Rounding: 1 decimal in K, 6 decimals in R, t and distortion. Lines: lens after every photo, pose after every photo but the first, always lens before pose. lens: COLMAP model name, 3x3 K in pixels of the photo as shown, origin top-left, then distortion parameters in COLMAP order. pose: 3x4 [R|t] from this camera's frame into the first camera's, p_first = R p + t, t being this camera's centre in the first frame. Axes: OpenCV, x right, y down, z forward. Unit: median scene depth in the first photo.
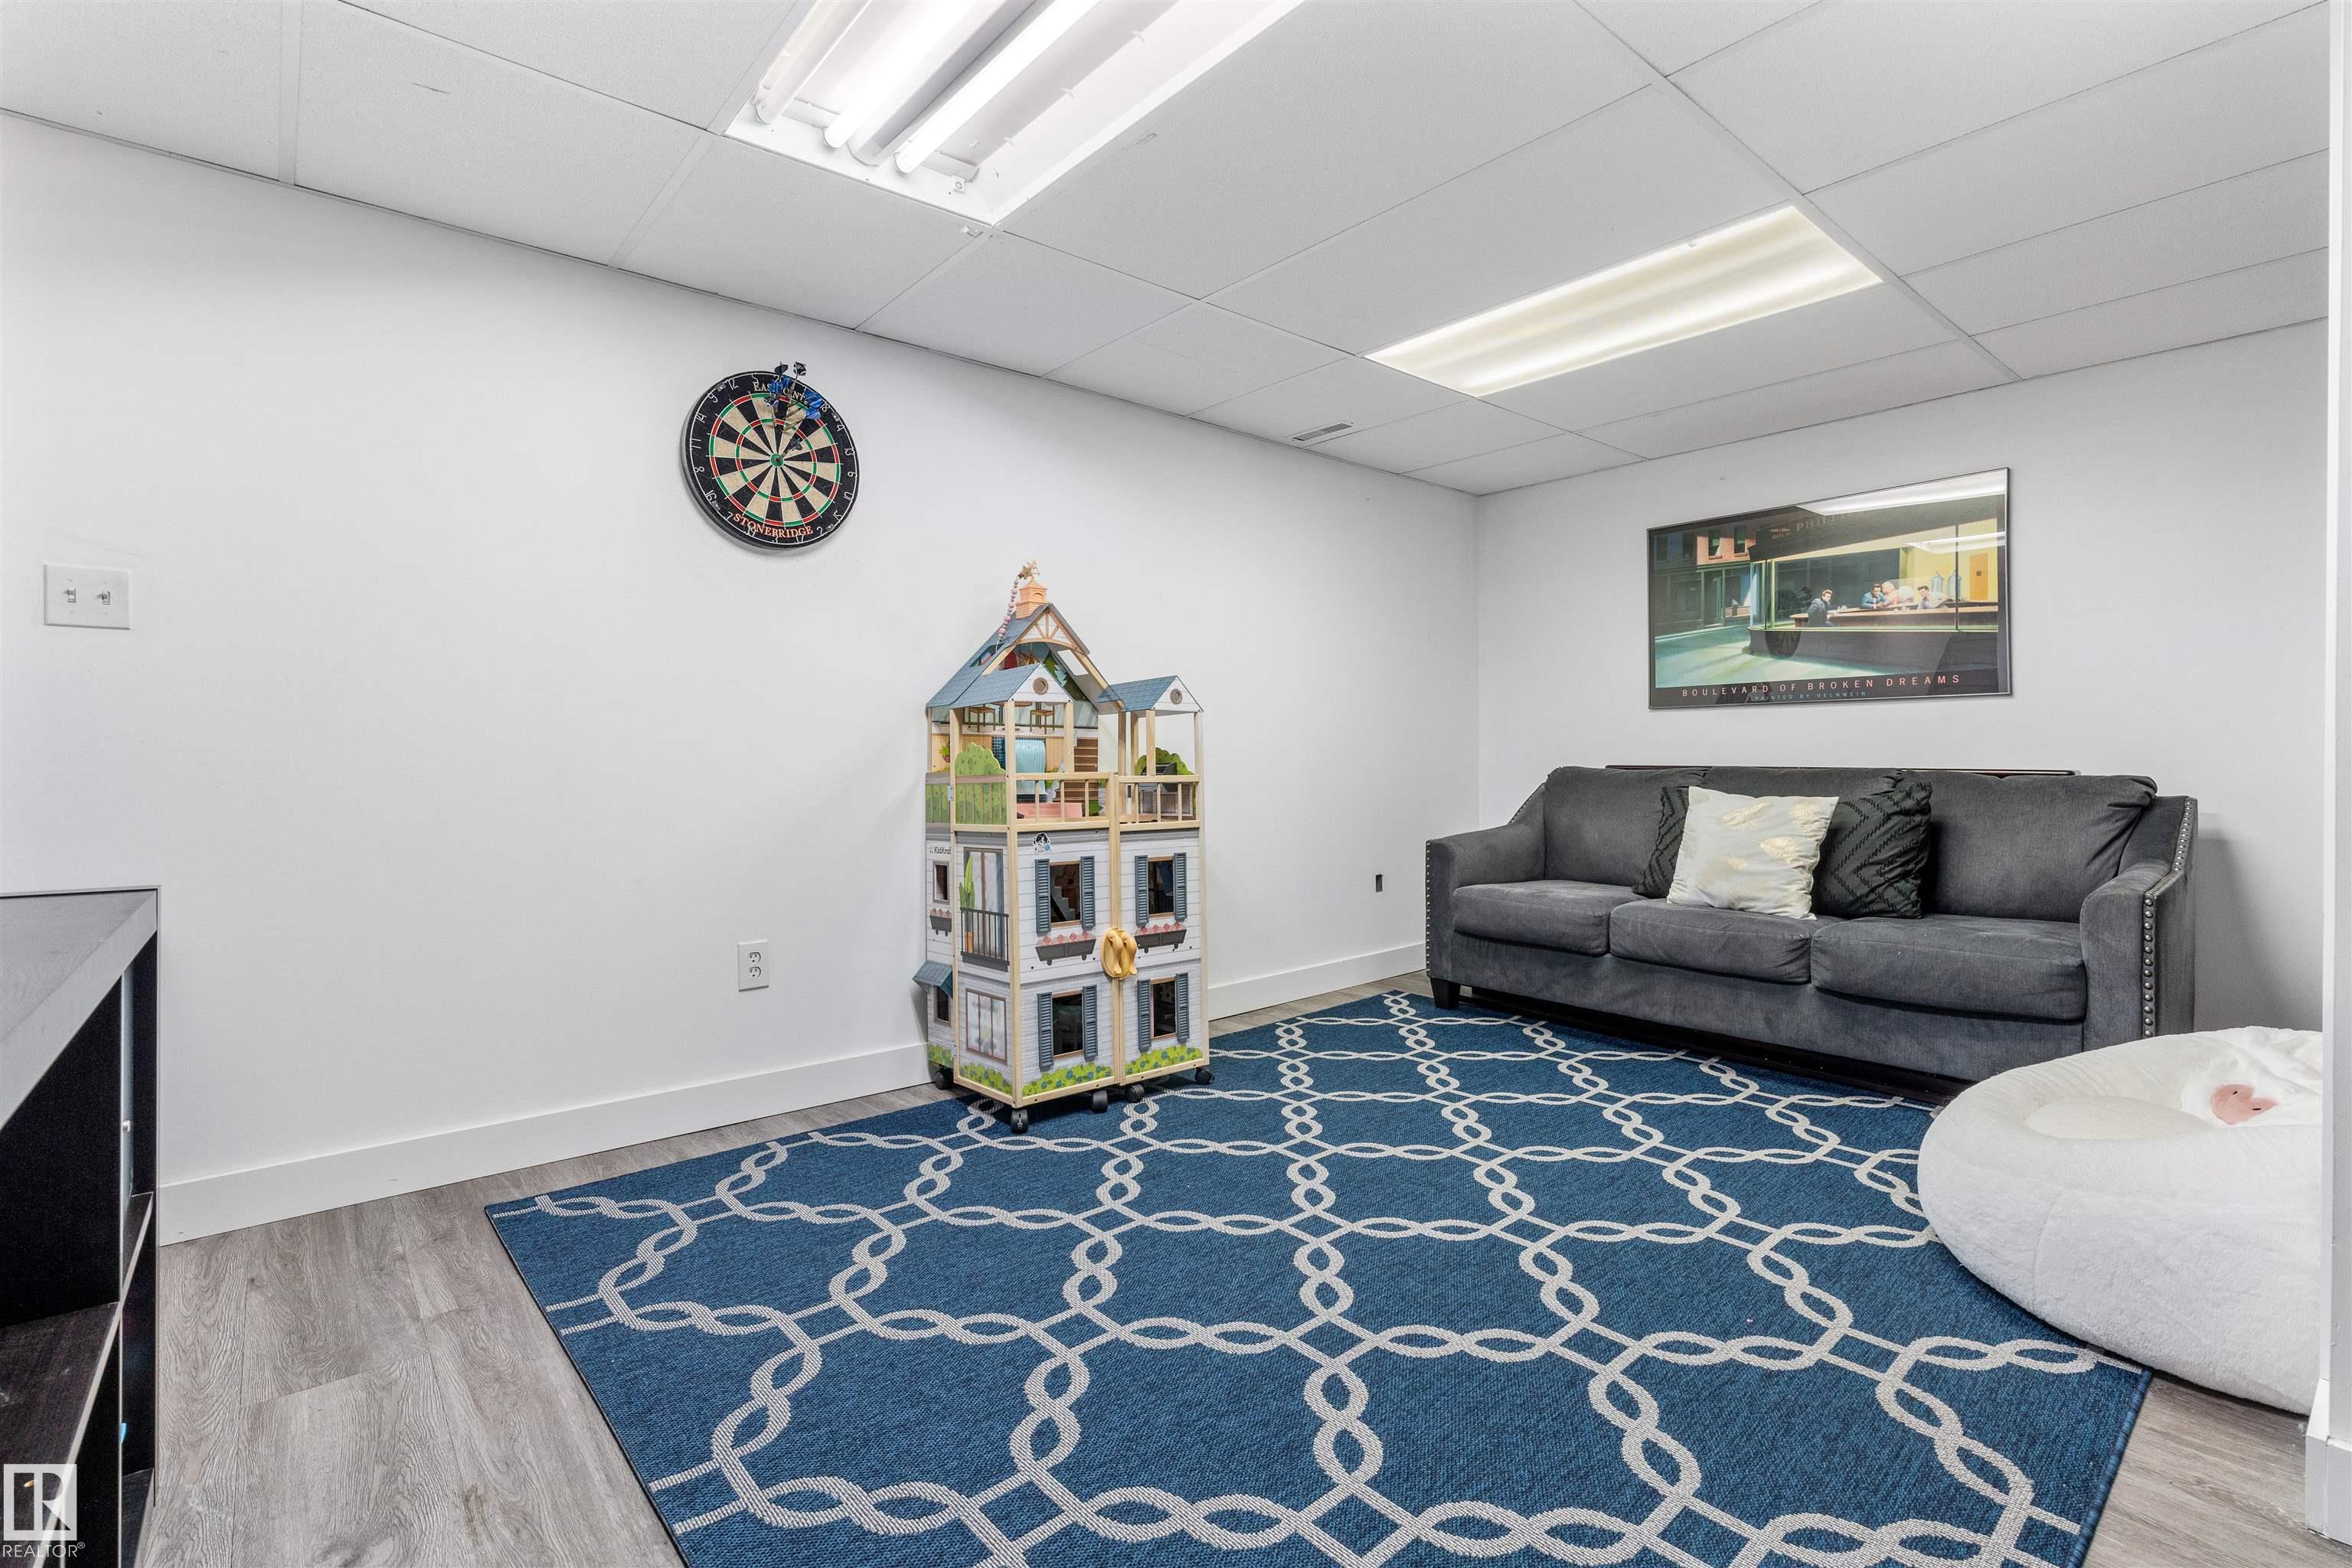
lens RADIAL K [[1083.7, 0, 1176.0], [0, 1083.7, 784.0], [0, 0, 1]] dist [0.127866, 0.000106]
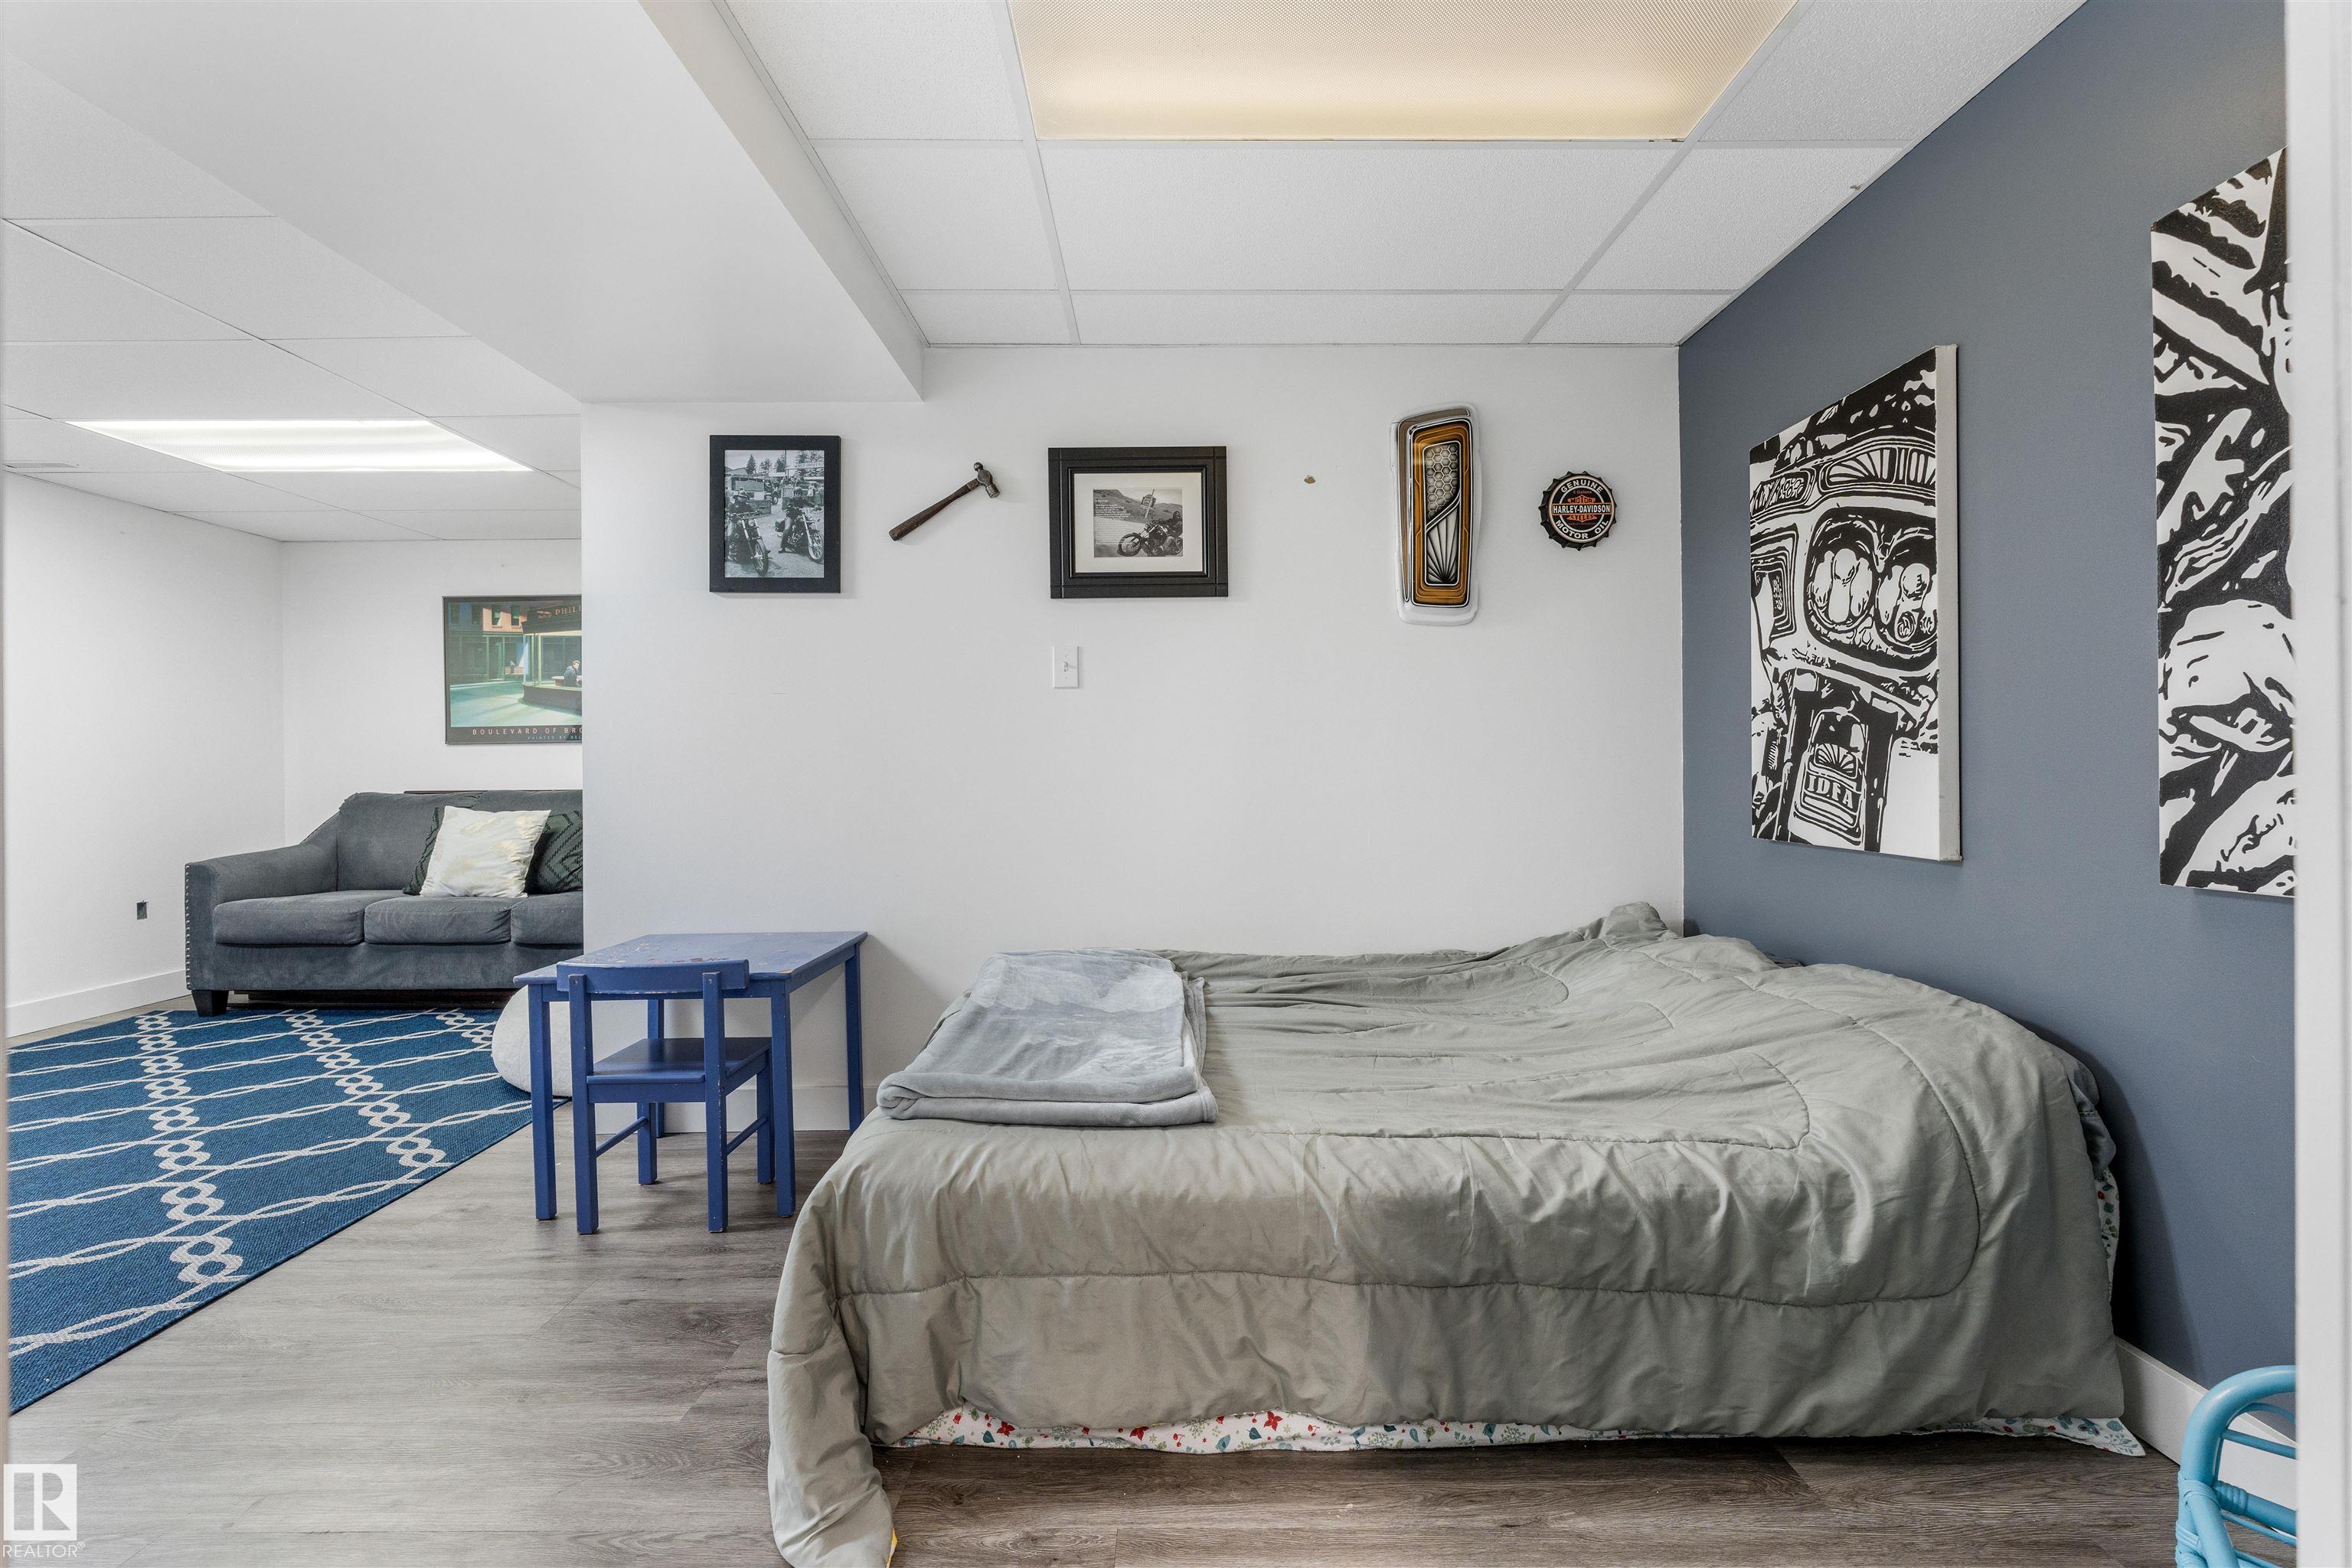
lens RADIAL K [[1052.2, 0, 1176.0], [0, 1052.2, 784.0], [0, 0, 1]] dist [-0.013948, 0.000434]
pose [[0.642583, -0.015286, 0.766063, 0.076478], [0.031251, 0.999492, -0.006270, 0.010419], [-0.765578, 0.027969, 0.642735, -0.426977]]
